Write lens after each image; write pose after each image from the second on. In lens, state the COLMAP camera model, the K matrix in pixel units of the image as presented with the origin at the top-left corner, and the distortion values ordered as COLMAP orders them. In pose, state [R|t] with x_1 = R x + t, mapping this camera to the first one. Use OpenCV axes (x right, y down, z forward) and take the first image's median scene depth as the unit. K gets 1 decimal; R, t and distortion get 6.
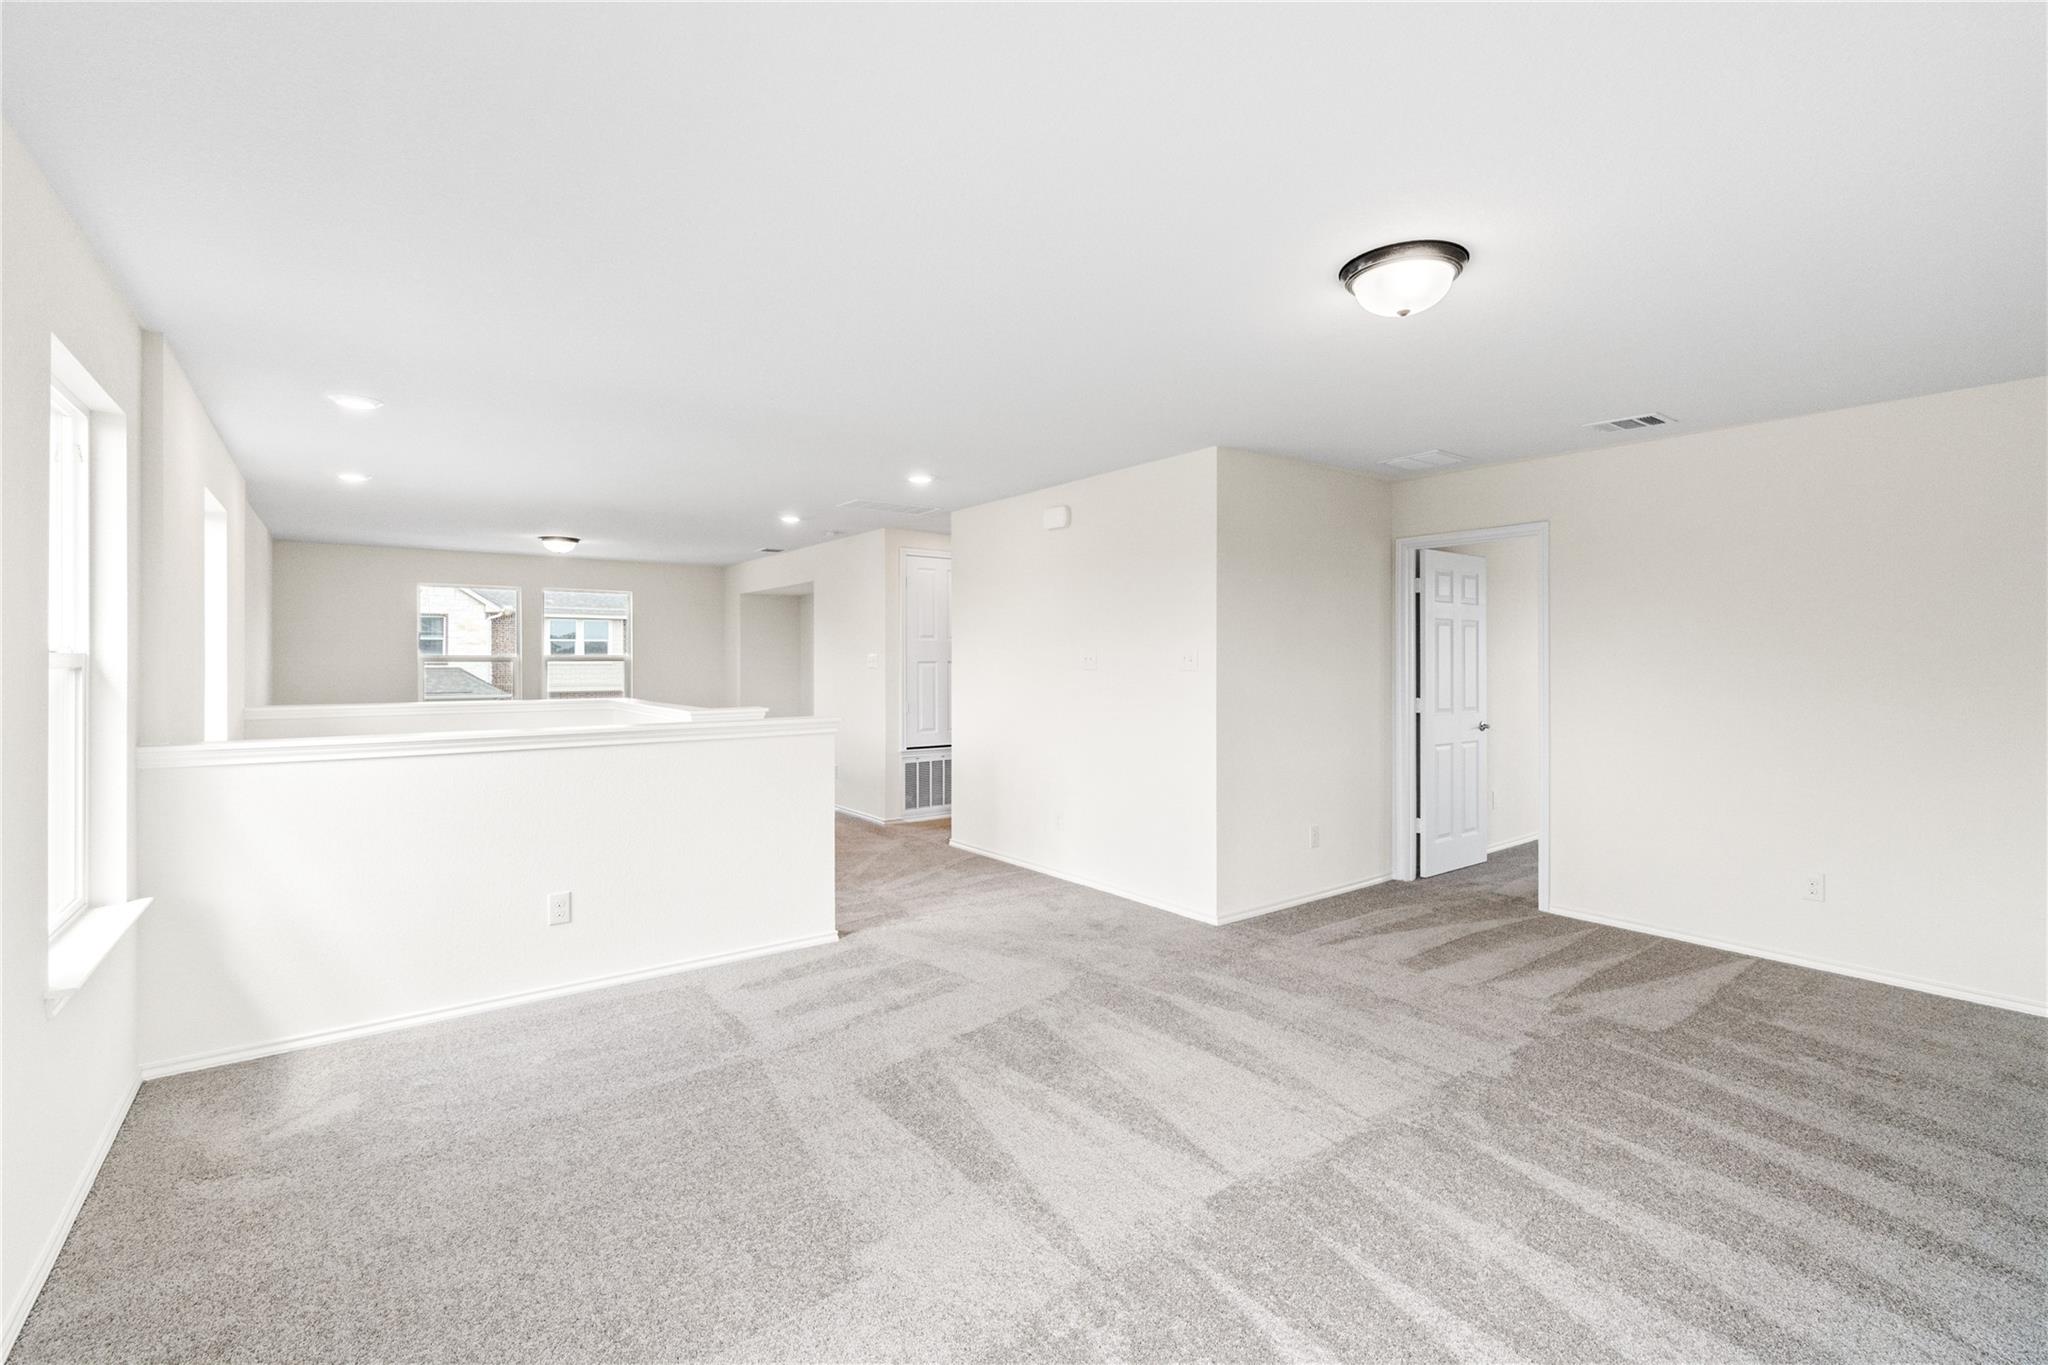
lens RADIAL K [[885.5, 0, 1019.0], [0, 885.5, 653.7], [0, 0, 1]] dist [-0.002374, -0.000133]
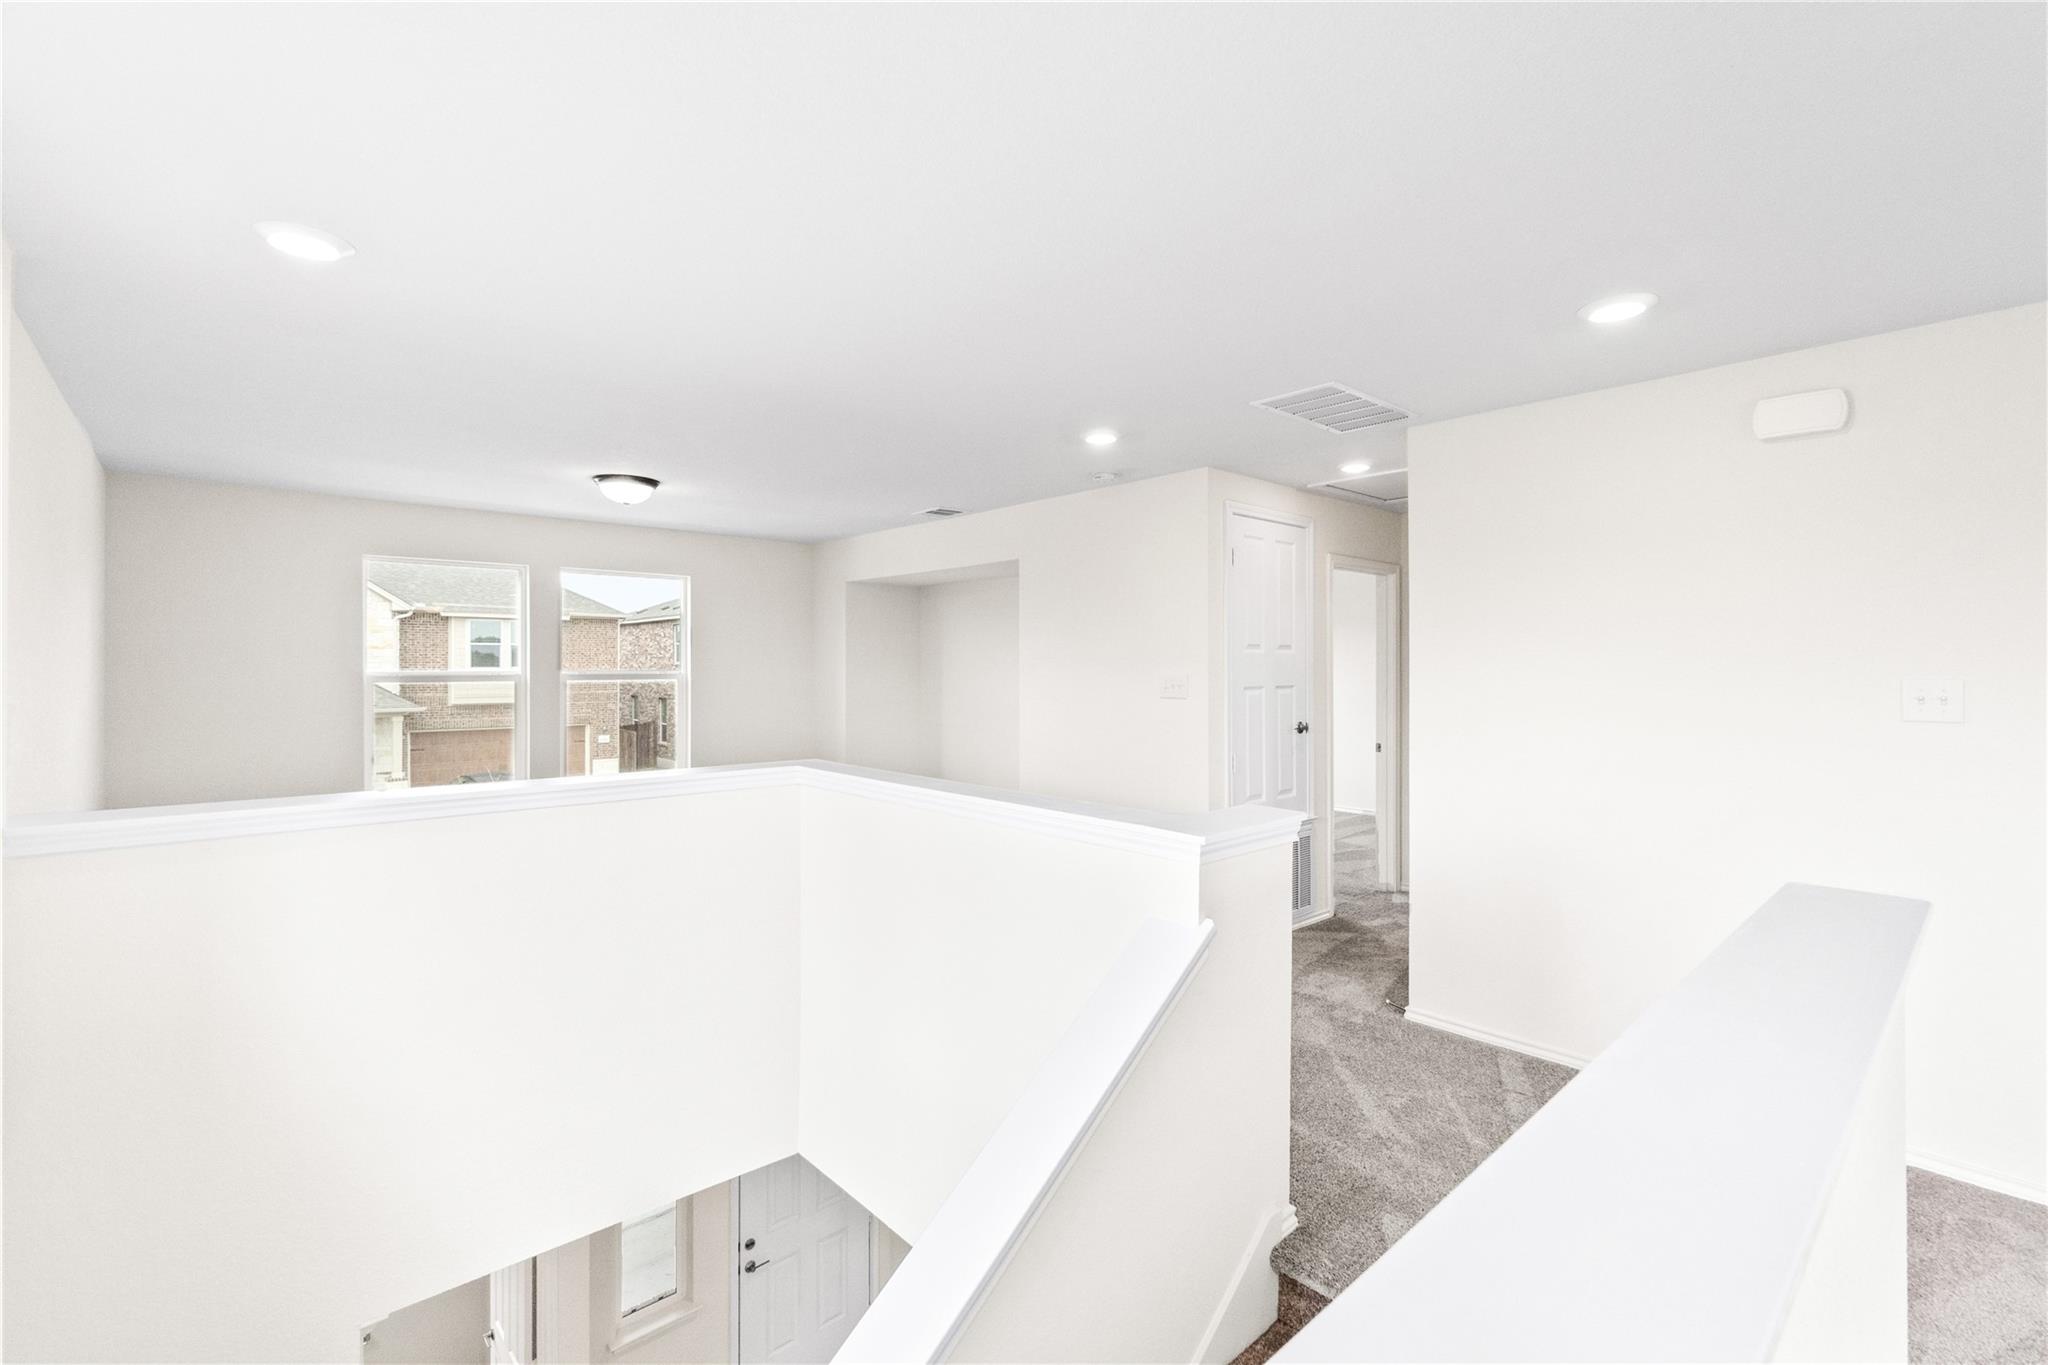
lens RADIAL K [[885.5, 0, 1019.0], [0, 885.5, 653.7], [0, 0, 1]] dist [-0.002374, -0.000133]
pose [[0.995144, 0.003348, 0.098369, -0.328236], [-0.002753, 0.999977, -0.006186, -0.009968], [-0.098387, 0.005886, 0.995131, 0.399216]]
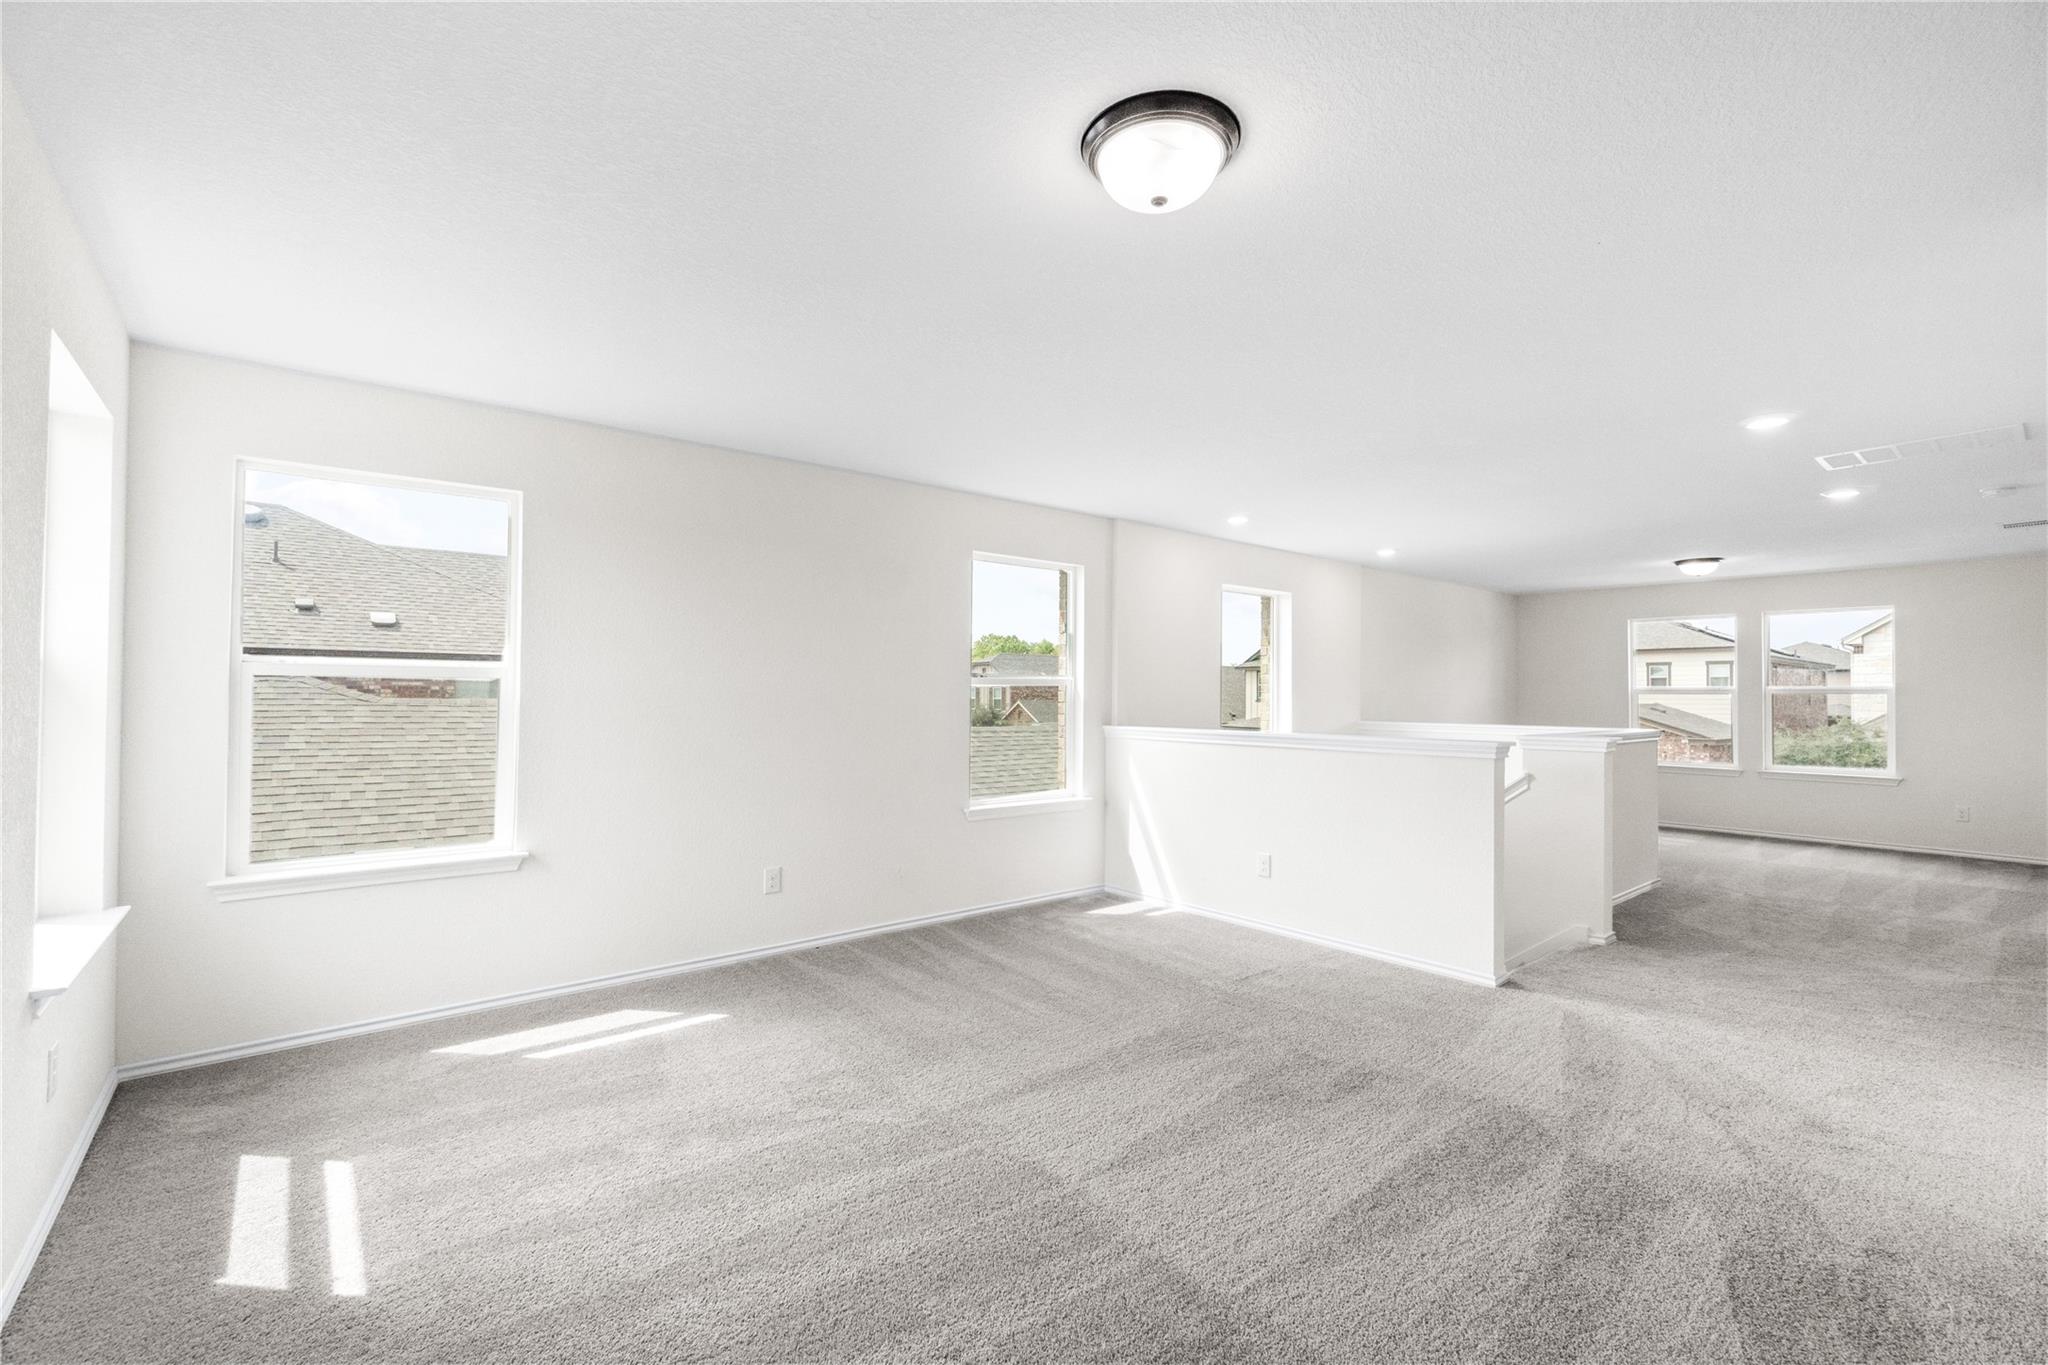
lens RADIAL K [[862.4, 0, 1024.0], [0, 862.4, 682.5], [0, 0, 1]] dist [-0.000524, -0.000028]
pose [[0.074681, -0.016668, -0.997068, 0.338751], [-0.001848, 0.999856, -0.016853, 0.014278], [0.997206, 0.003101, 0.074639, 0.242007]]
